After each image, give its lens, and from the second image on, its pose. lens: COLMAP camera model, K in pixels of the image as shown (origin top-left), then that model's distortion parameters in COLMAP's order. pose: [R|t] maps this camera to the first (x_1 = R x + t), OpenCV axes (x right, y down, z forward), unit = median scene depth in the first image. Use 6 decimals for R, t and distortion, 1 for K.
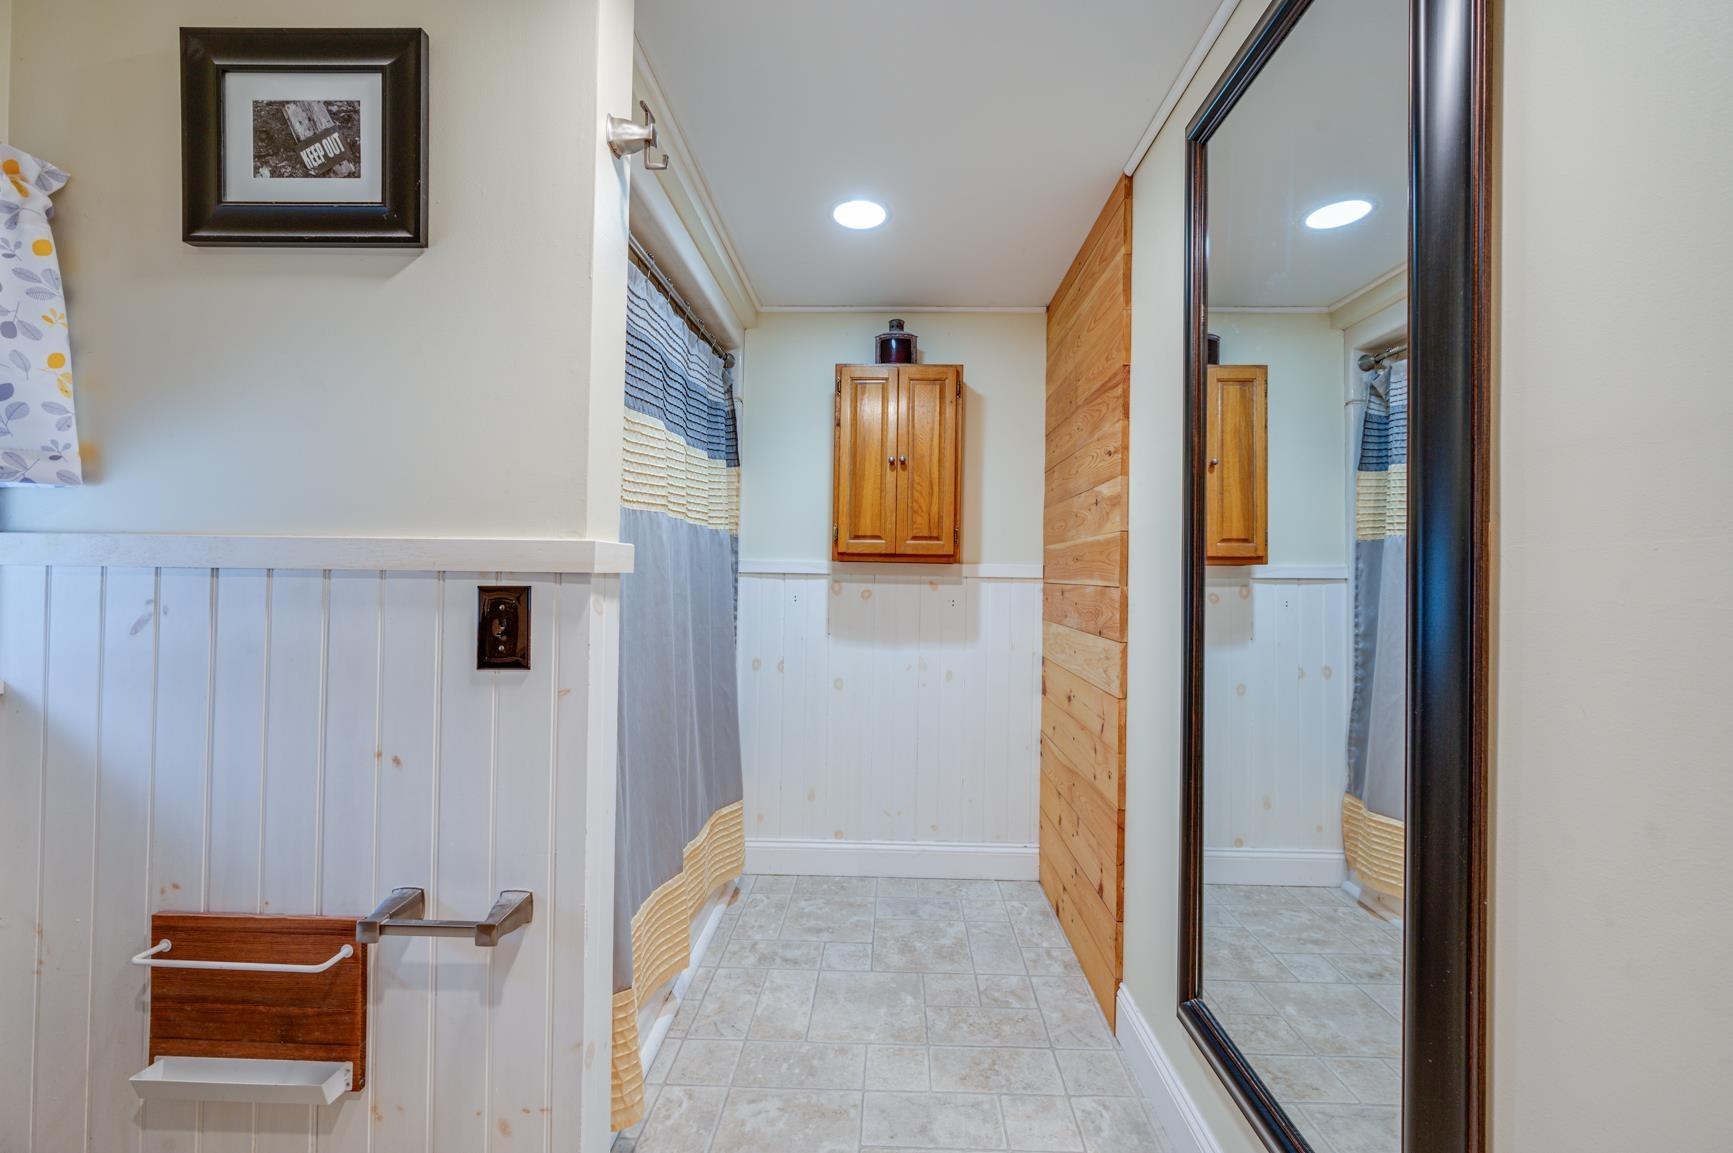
lens RADIAL K [[681.4, 0, 858.5], [0, 681.4, 570.1], [0, 0, 1]] dist [-0.002945, 0.000511]
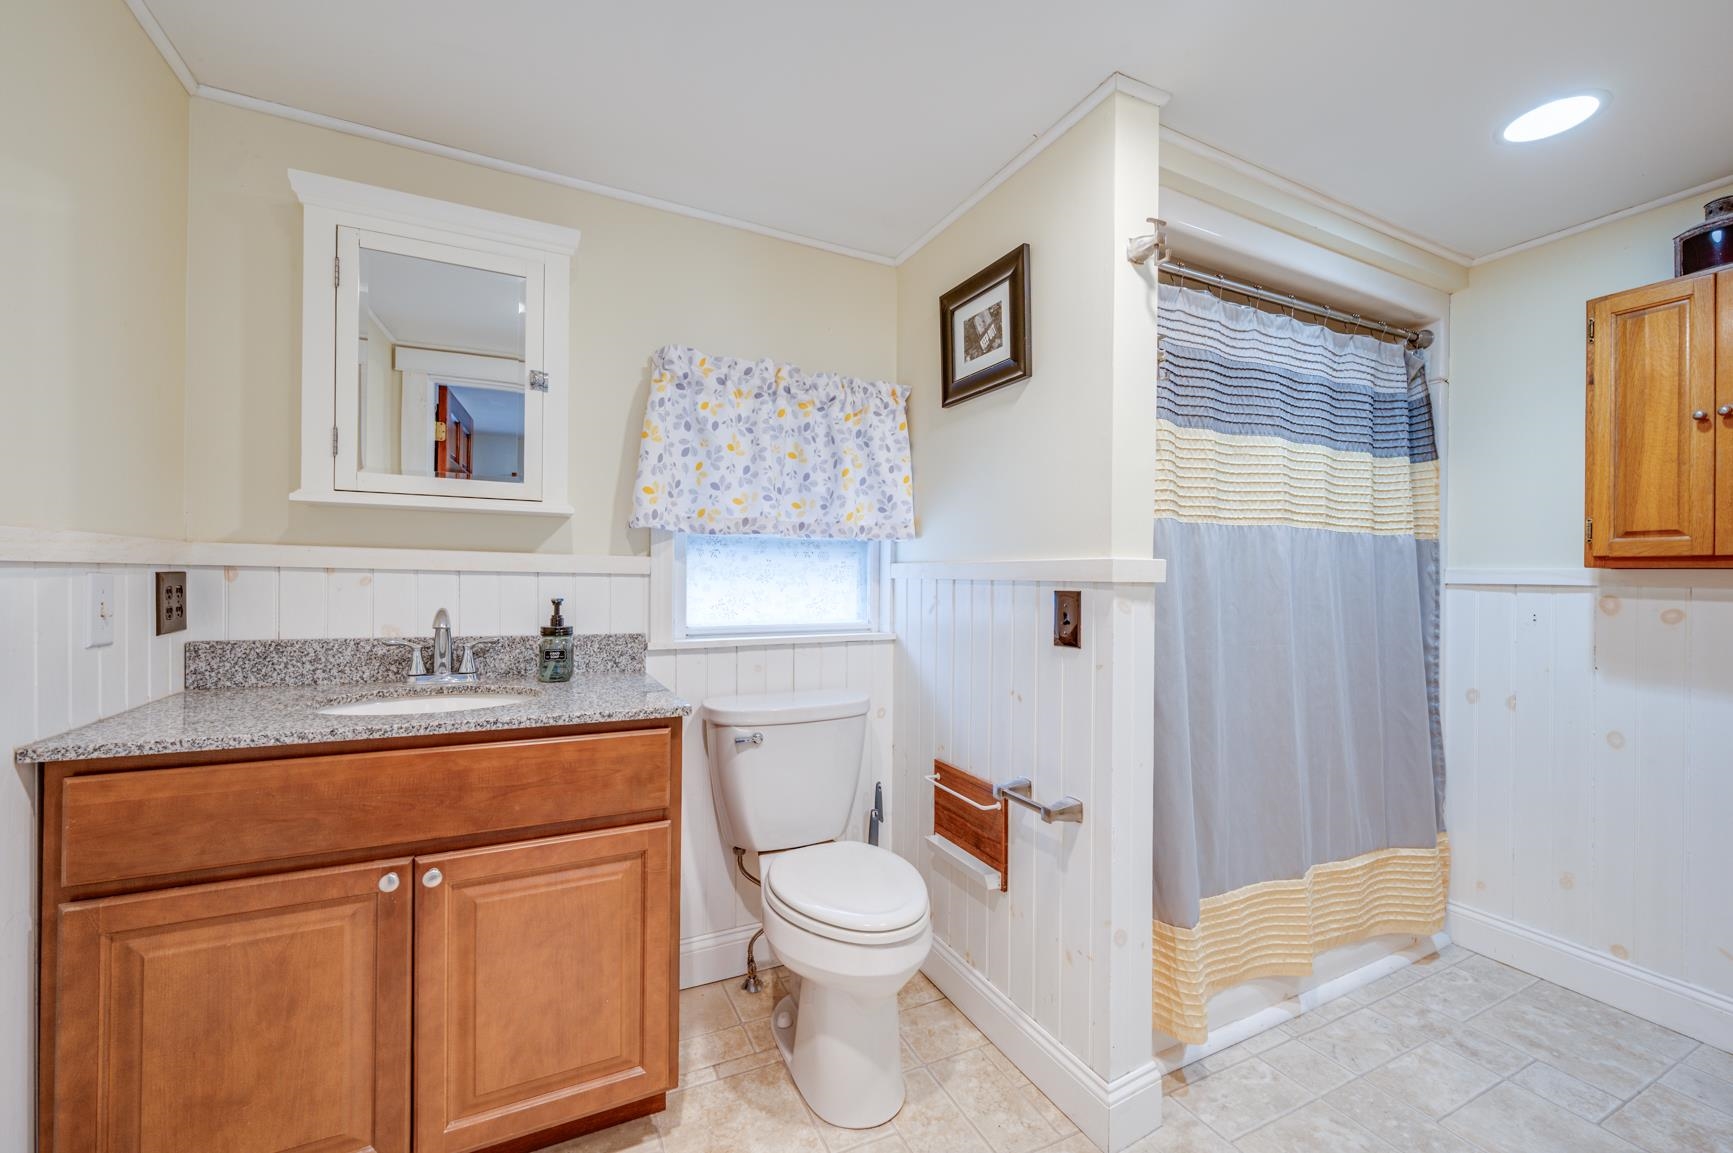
lens RADIAL K [[681.4, 0, 853.5], [0, 681.4, 588.9], [0, 0, 1]] dist [-0.002945, 0.000511]
pose [[0.459725, 0.008250, -0.888023, 0.560055], [0.000069, 0.999957, 0.009326, 0.004673], [0.888061, -0.004348, 0.459705, -0.093724]]
